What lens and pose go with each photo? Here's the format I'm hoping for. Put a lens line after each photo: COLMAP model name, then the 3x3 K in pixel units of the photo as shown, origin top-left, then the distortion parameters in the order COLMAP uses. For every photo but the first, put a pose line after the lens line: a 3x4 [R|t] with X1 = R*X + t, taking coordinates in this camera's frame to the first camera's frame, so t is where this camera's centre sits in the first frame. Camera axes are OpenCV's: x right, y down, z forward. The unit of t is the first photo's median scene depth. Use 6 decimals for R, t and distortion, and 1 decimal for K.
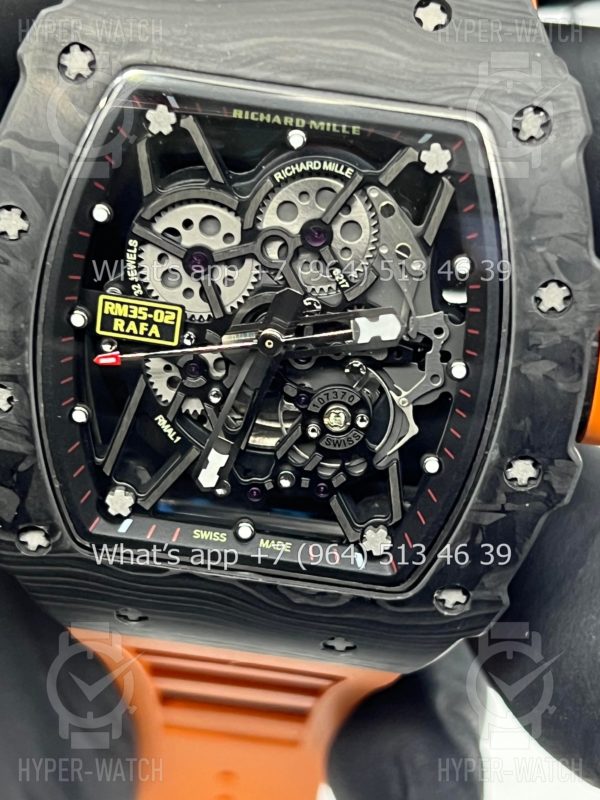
lens RADIAL K [[1892.8, 0, 300.0], [0, 1892.8, 400.0], [0, 0, 1]] dist [0.227733, -0.398798]
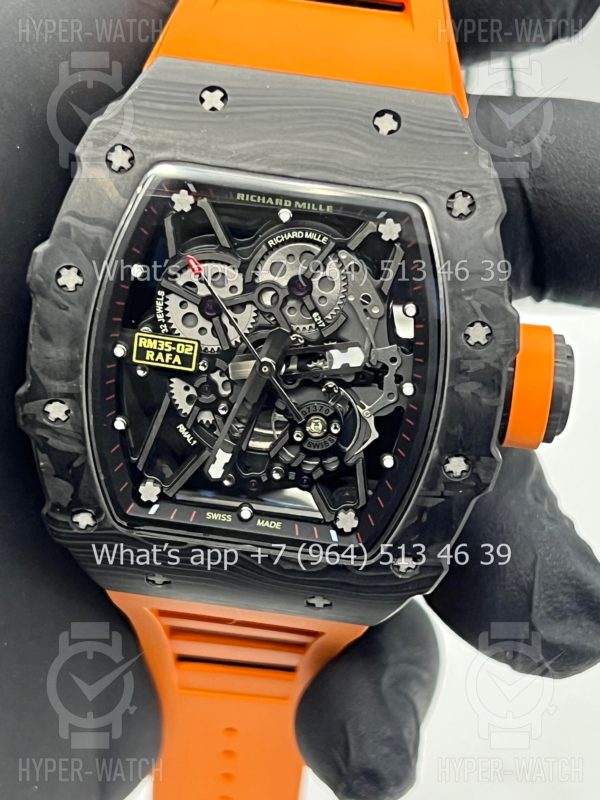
lens RADIAL K [[1892.8, 0, 300.0], [0, 1892.8, 400.0], [0, 0, 1]] dist [0.227733, -0.398798]
pose [[0.999990, -0.001251, 0.004381, 0.002677], [0.001326, 0.999854, -0.017040, 0.013954], [-0.004359, 0.017046, 0.999845, -0.313615]]
